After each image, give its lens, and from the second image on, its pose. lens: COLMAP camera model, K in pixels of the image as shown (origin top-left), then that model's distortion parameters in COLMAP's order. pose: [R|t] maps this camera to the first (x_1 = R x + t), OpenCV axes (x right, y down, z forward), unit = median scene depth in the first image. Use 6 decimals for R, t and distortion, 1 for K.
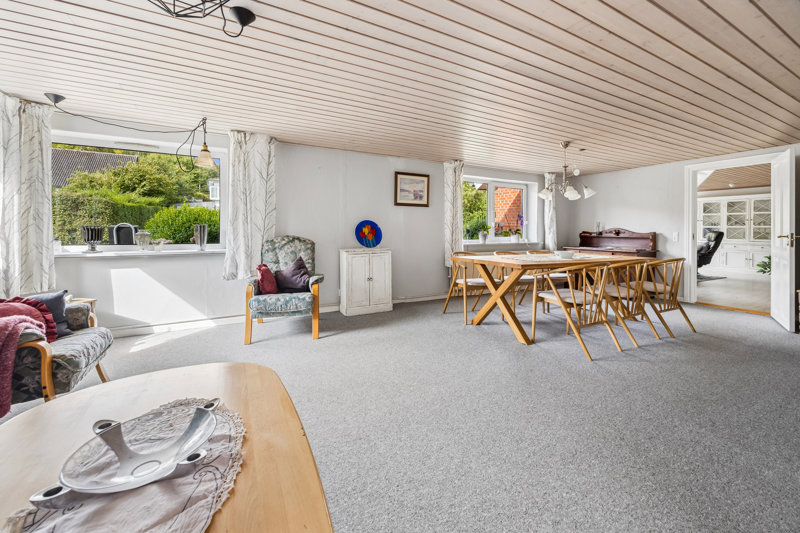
lens RADIAL K [[322.3, 0, 412.2], [0, 322.3, 233.1], [0, 0, 1]] dist [0.000373, 0.000114]
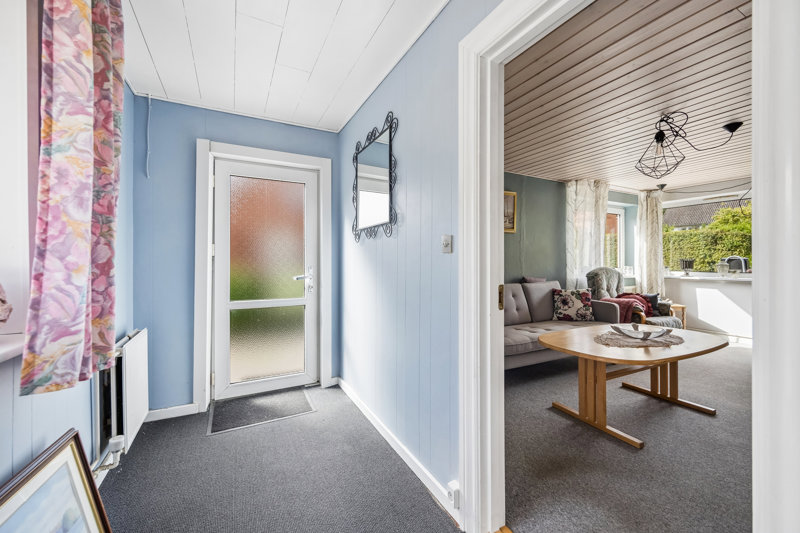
lens RADIAL K [[322.1, 0, 400.8], [0, 322.1, 255.5], [0, 0, 1]] dist [0.000477, 0.000035]
pose [[-0.037847, -0.023831, -0.998999, 0.526644], [-0.006963, 0.999698, -0.023584, 0.006627], [0.999259, 0.006063, -0.038001, -0.263454]]
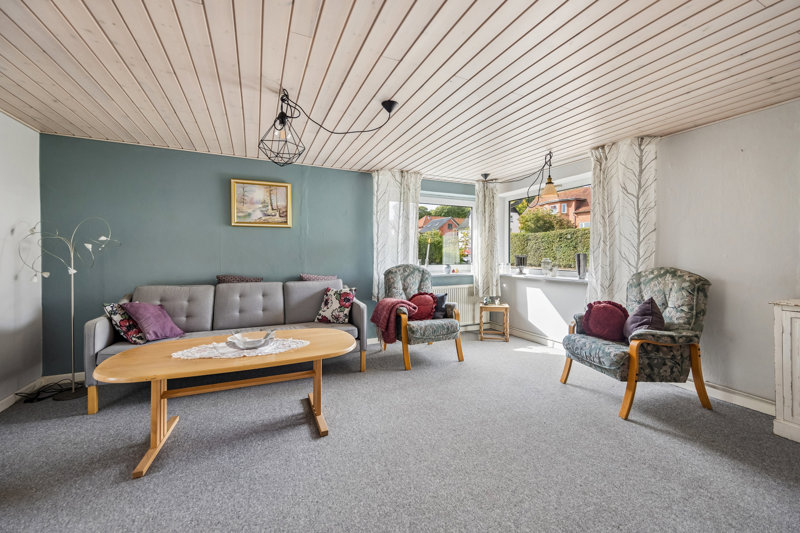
lens RADIAL K [[322.1, 0, 400.8], [0, 322.1, 255.5], [0, 0, 1]] dist [0.000477, 0.000035]
pose [[-0.083600, -0.001144, -0.996499, 0.400060], [-0.009133, 0.999958, -0.000382, -0.013452], [0.996458, 0.009069, -0.083607, 0.545070]]
